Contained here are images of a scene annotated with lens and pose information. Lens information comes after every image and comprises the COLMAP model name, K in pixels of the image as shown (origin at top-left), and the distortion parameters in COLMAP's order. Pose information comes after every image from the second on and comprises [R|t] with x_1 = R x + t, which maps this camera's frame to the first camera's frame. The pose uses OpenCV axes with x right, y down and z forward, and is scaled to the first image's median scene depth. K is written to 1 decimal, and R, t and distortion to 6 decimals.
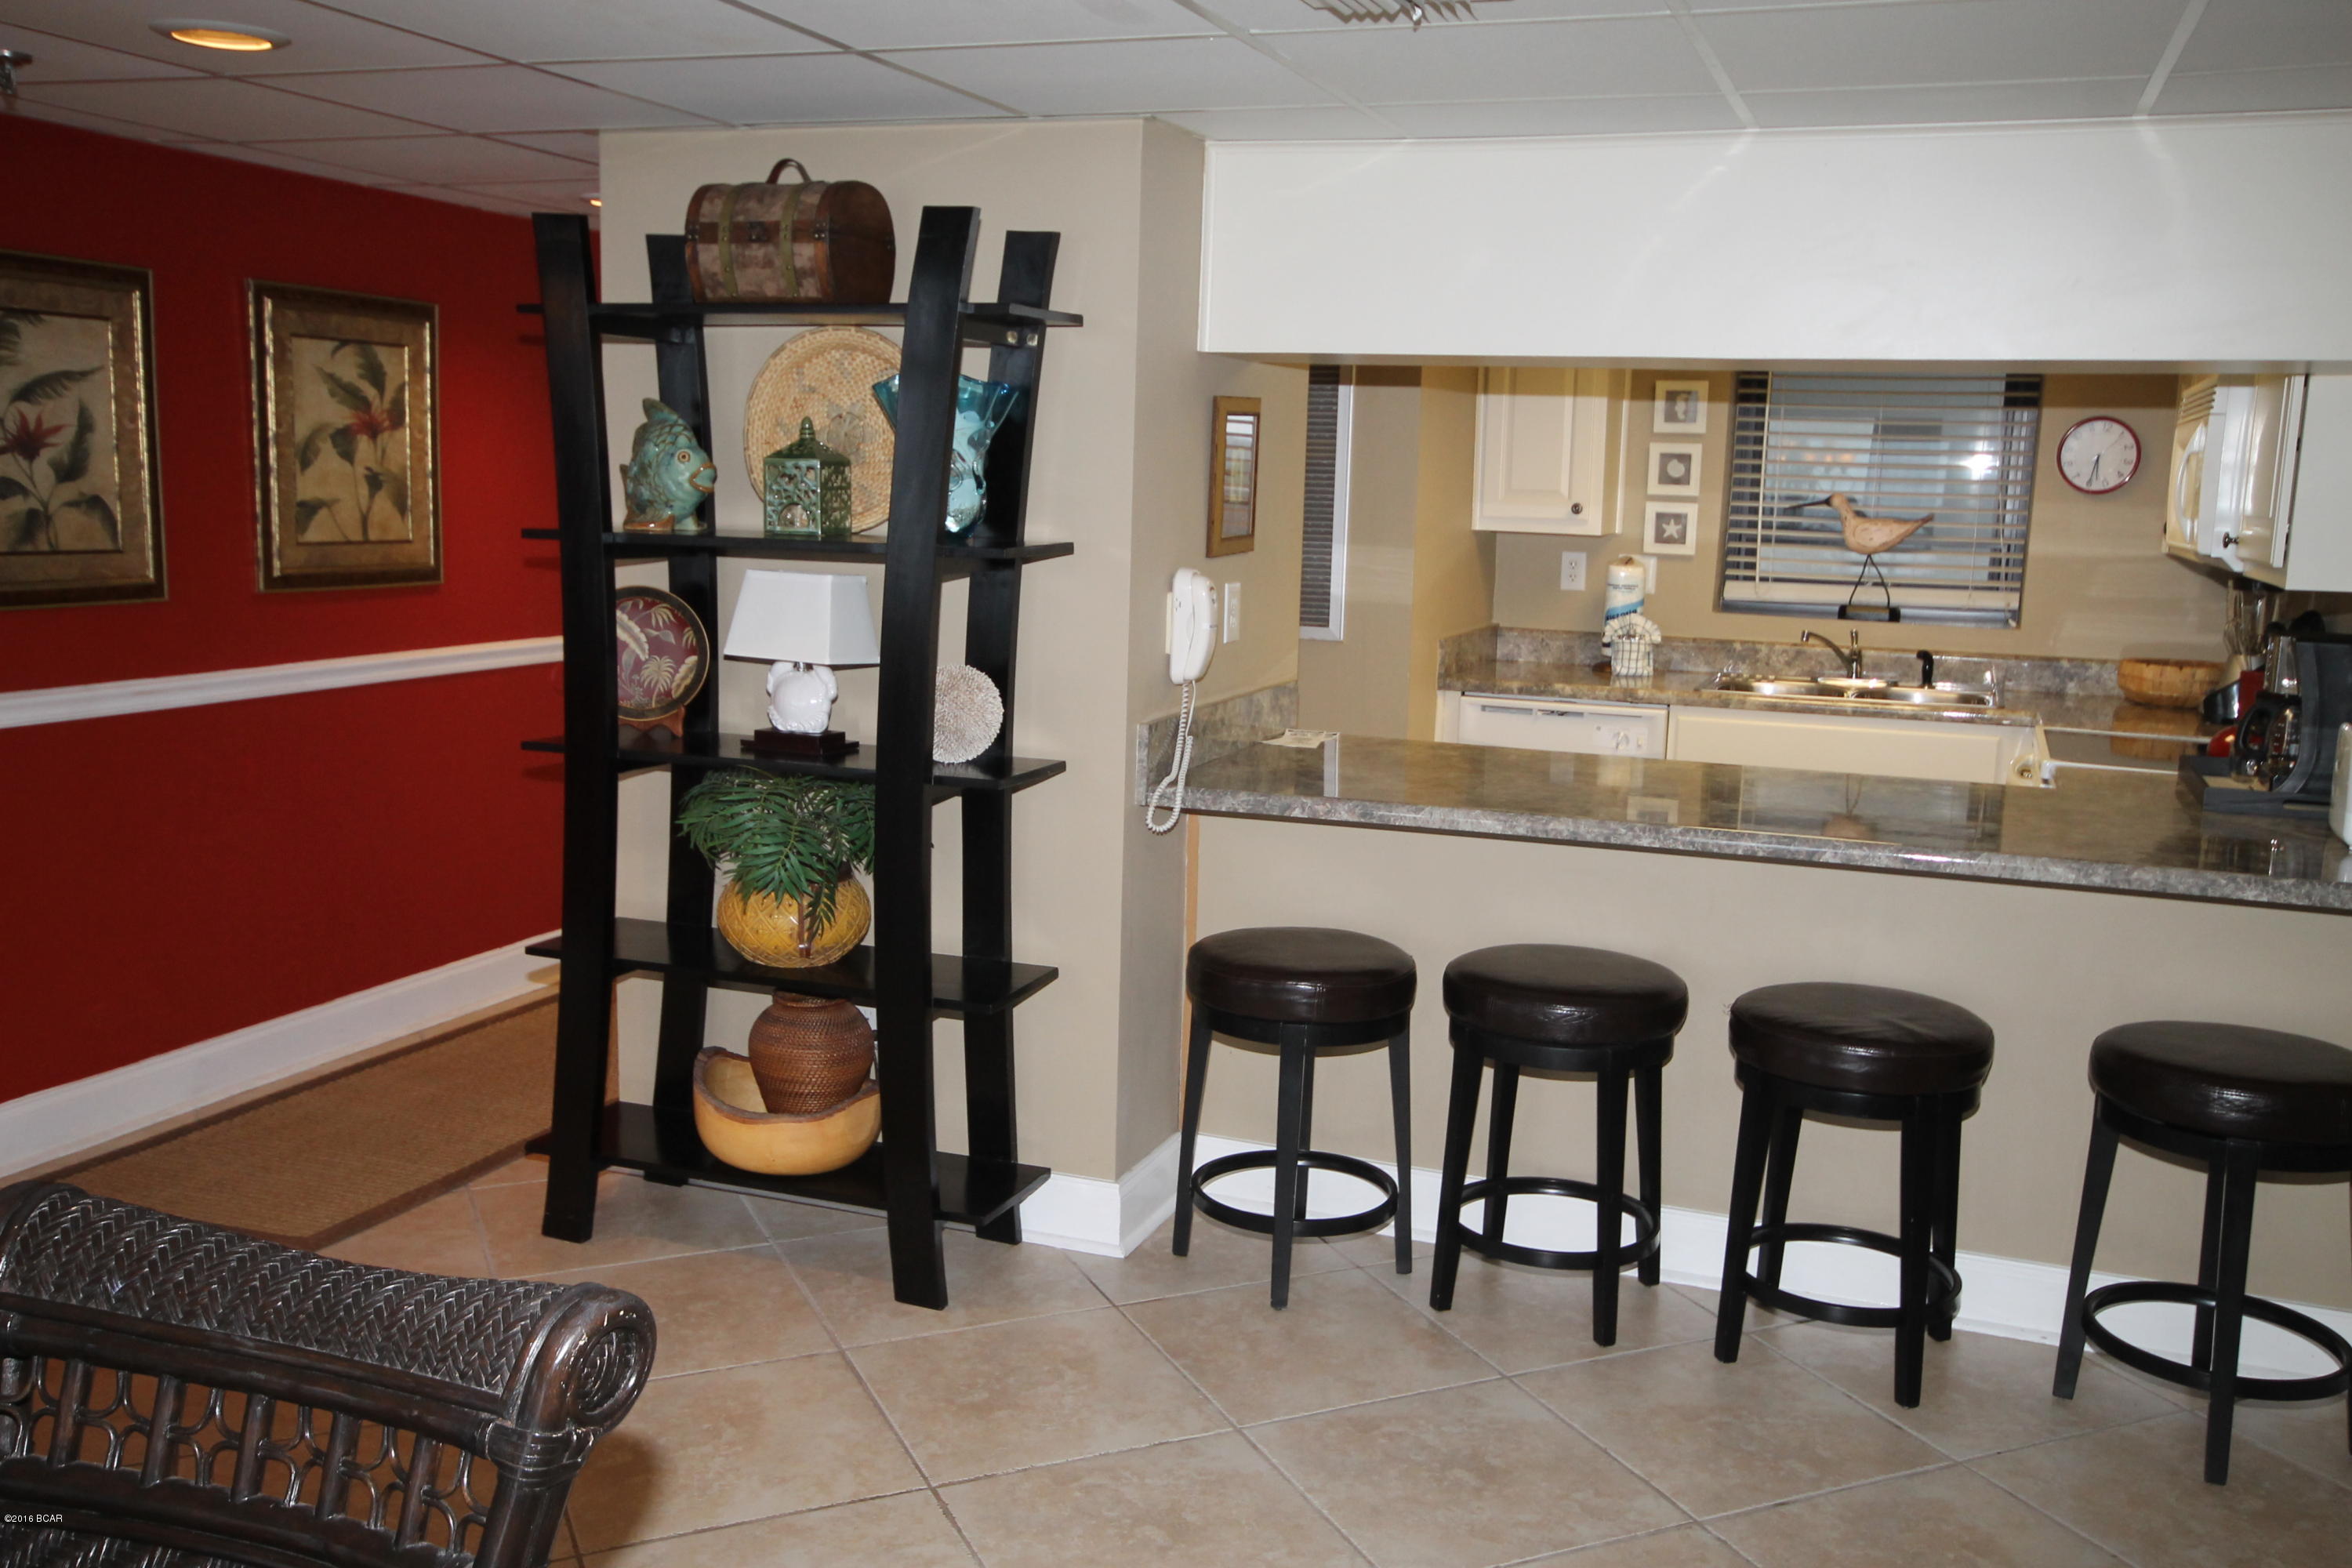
lens RADIAL K [[2039.4, 0, 1187.1], [0, 2039.4, 794.5], [0, 0, 1]] dist [0.002369, 0.045819]
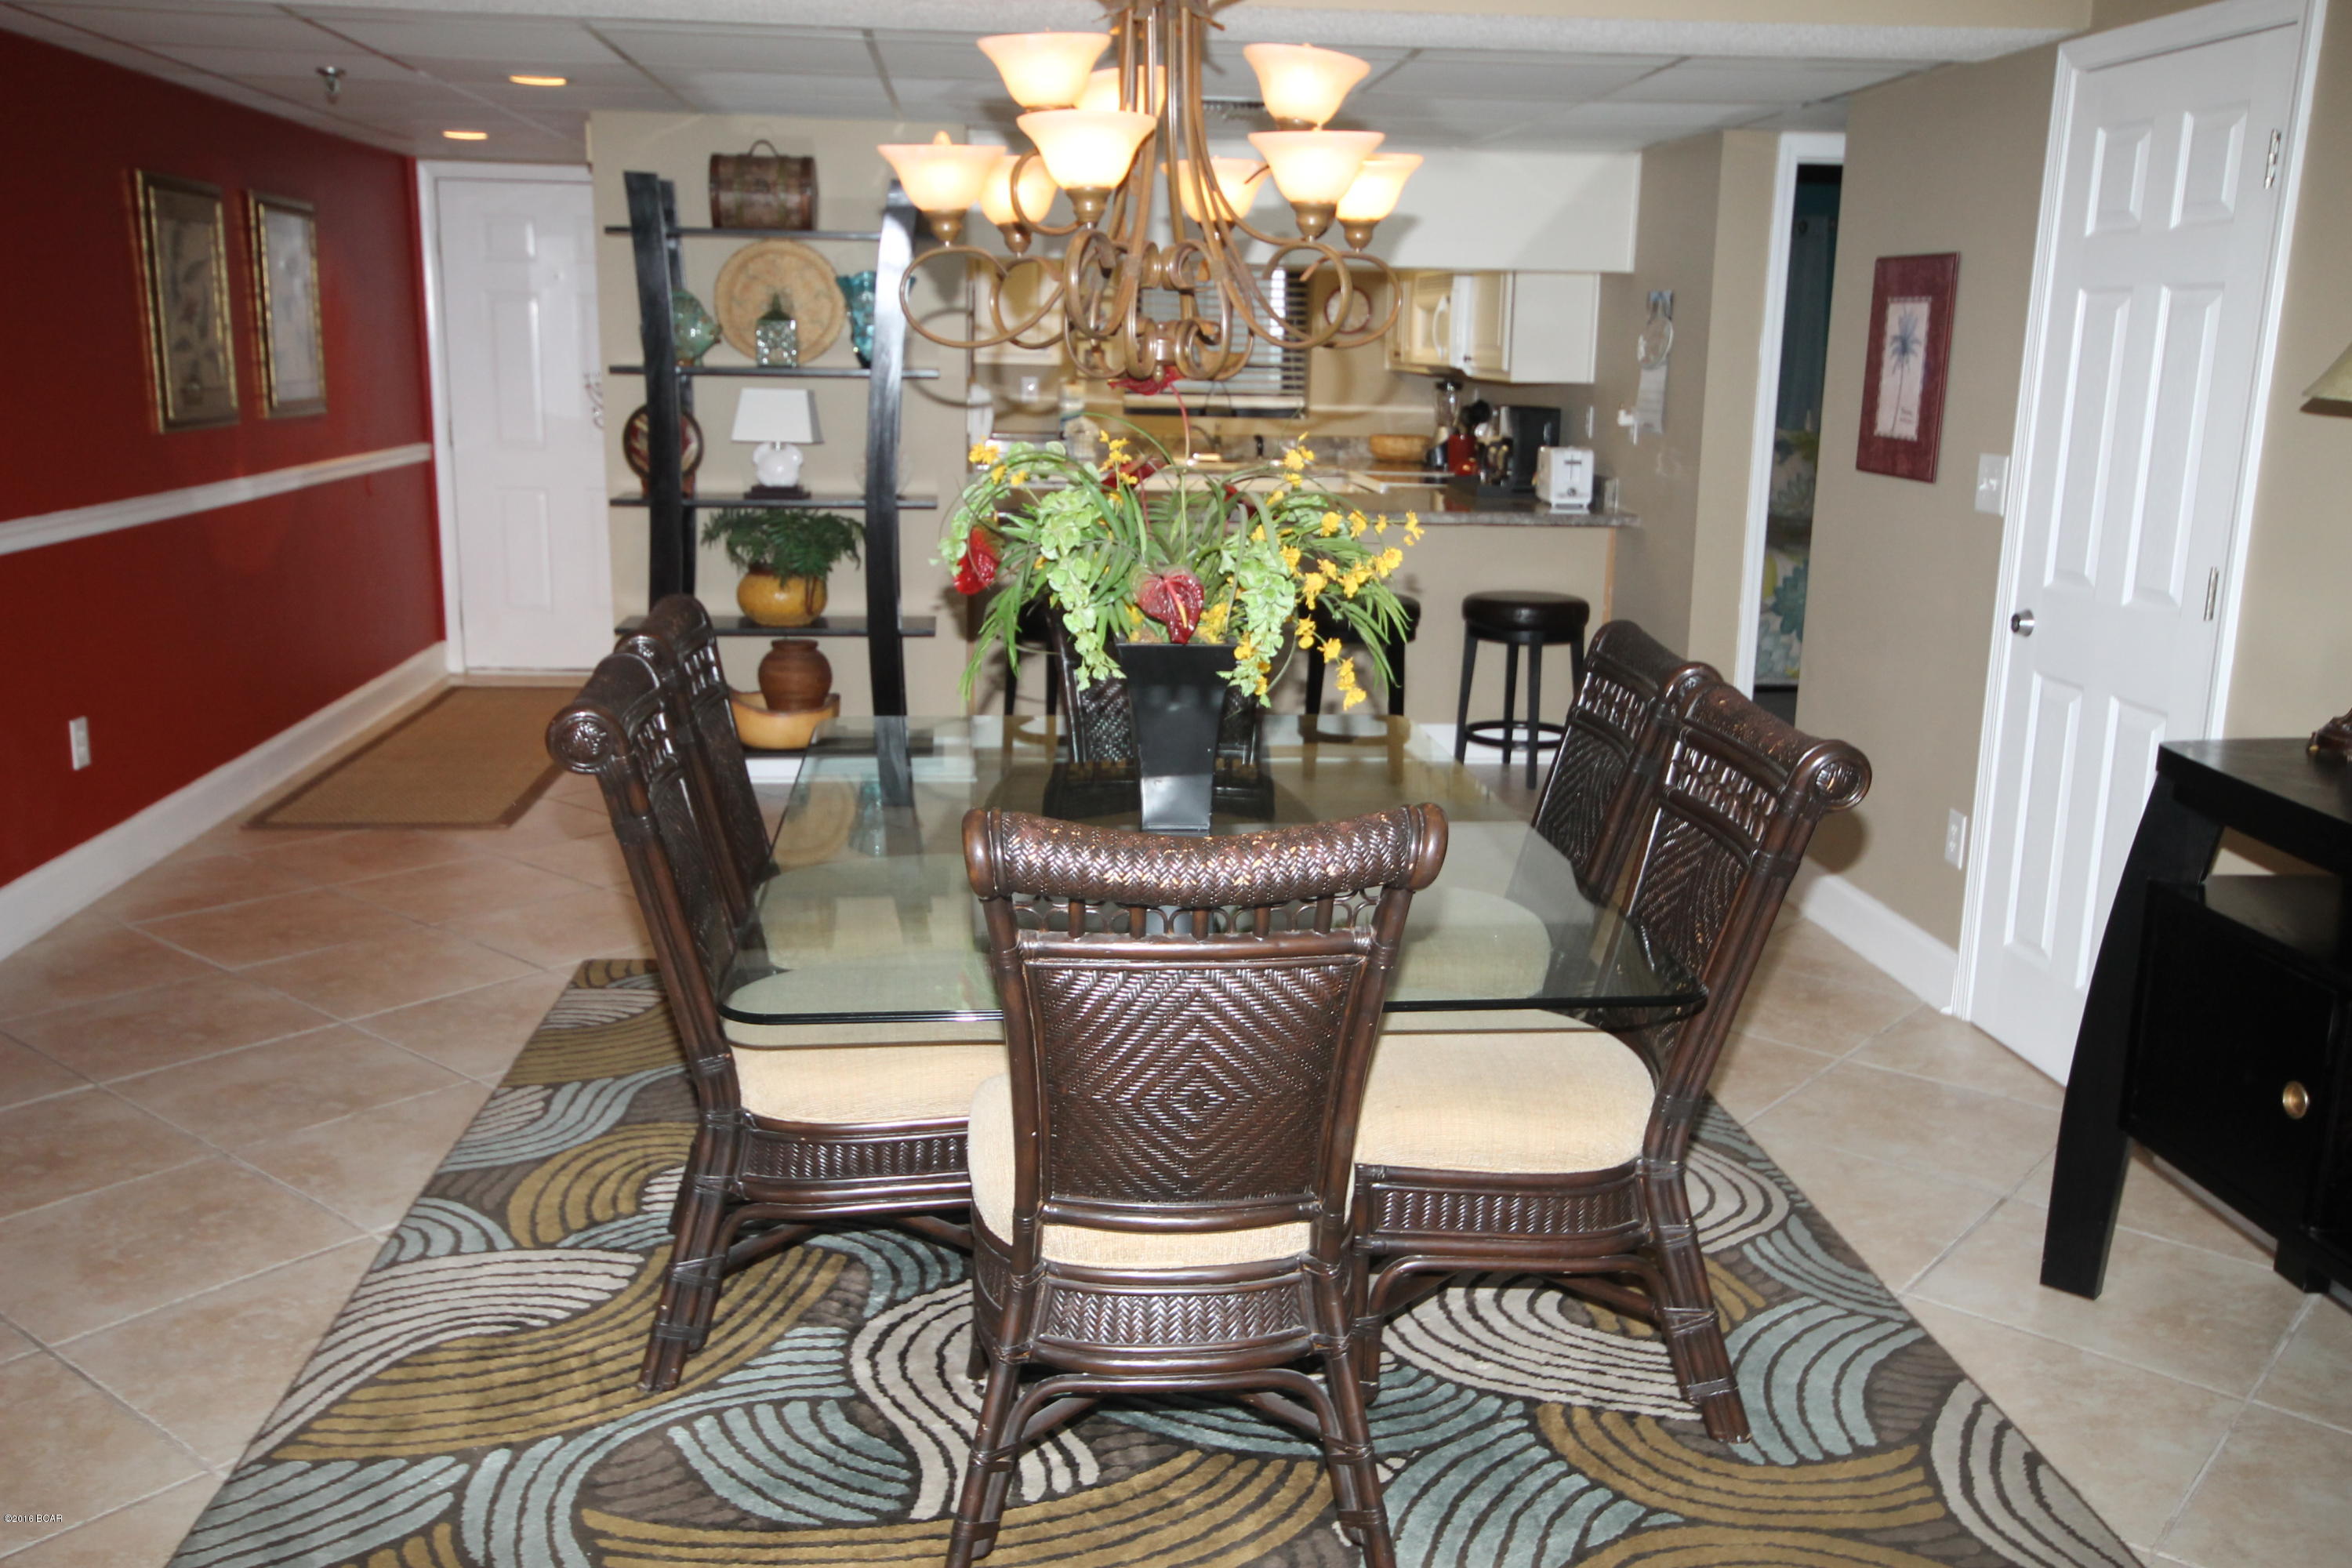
lens RADIAL K [[2039.4, 0, 1197.2], [0, 2039.4, 778.8], [0, 0, 1]] dist [0.002369, 0.045819]
pose [[0.896373, -0.103731, 0.430994, -0.393868], [0.074732, 0.993682, 0.083733, 0.059178], [-0.436956, -0.042847, 0.898462, -0.416831]]
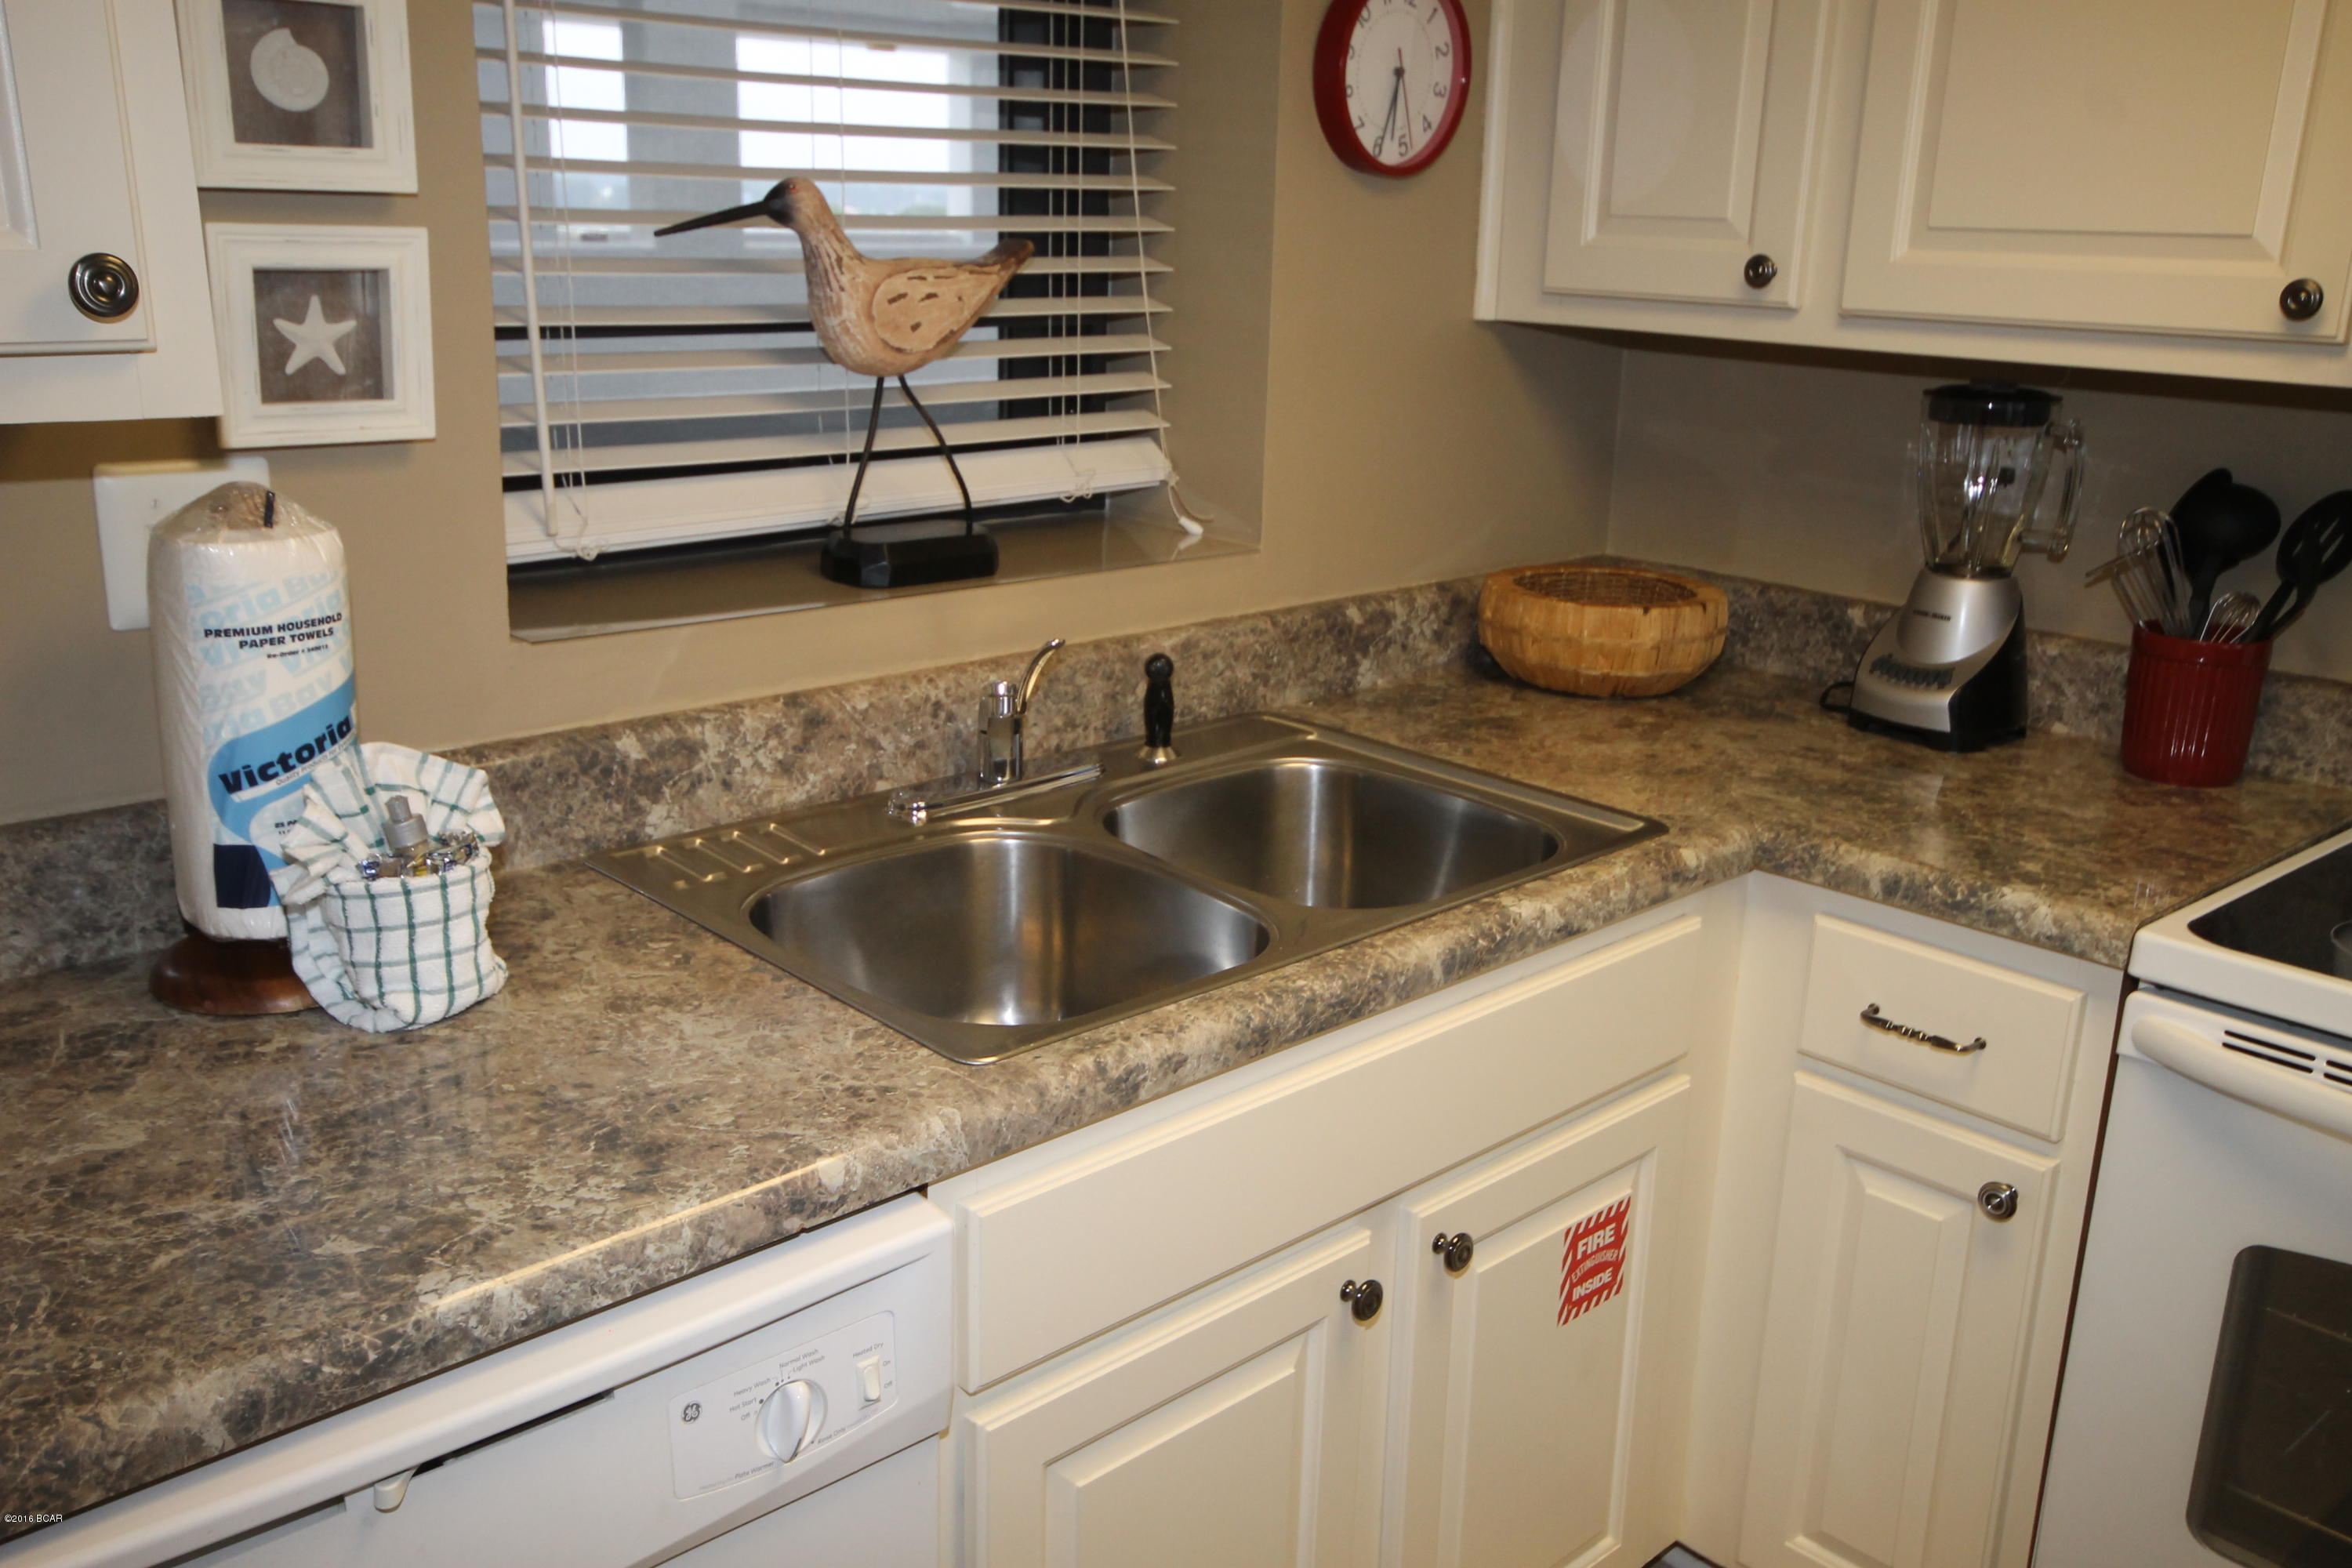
lens RADIAL K [[2039.4, 0, 1167.4], [0, 2039.4, 779.9], [0, 0, 1]] dist [0.002369, 0.045819]
pose [[0.436334, -0.269276, 0.858547, 0.064168], [0.125136, 0.963057, 0.238457, -0.131202], [-0.891041, 0.003388, 0.453911, 0.844791]]
